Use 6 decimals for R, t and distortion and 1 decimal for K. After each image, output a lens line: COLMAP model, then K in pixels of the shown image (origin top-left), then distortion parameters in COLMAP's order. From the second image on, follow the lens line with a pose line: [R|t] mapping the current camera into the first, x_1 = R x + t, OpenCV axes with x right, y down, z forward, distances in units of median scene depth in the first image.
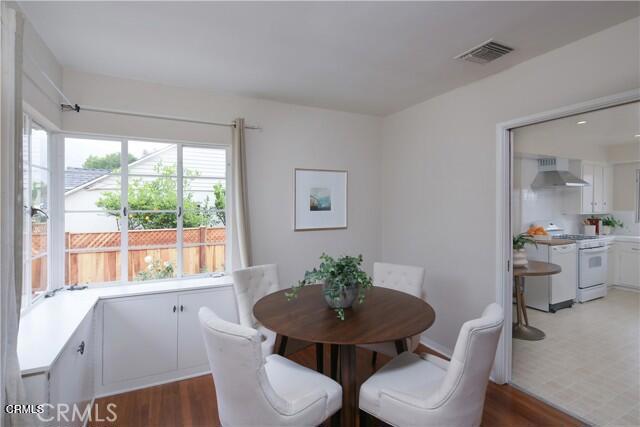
lens RADIAL K [[313.0, 0, 321.5], [0, 313.0, 206.7], [0, 0, 1]] dist [-0.004821, -0.003828]
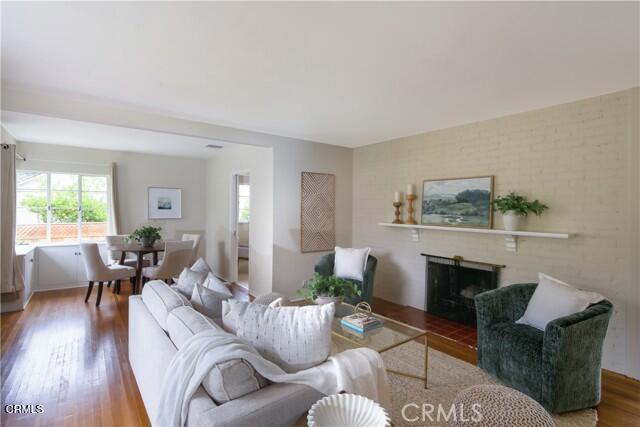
lens RADIAL K [[313.0, 0, 322.4], [0, 313.0, 213.6], [0, 0, 1]] dist [-0.004821, -0.003828]
pose [[0.984127, 0.009208, 0.177228, 0.329815], [-0.012213, 0.999799, 0.015872, -0.001522], [-0.177046, -0.017784, 0.984042, -0.566020]]
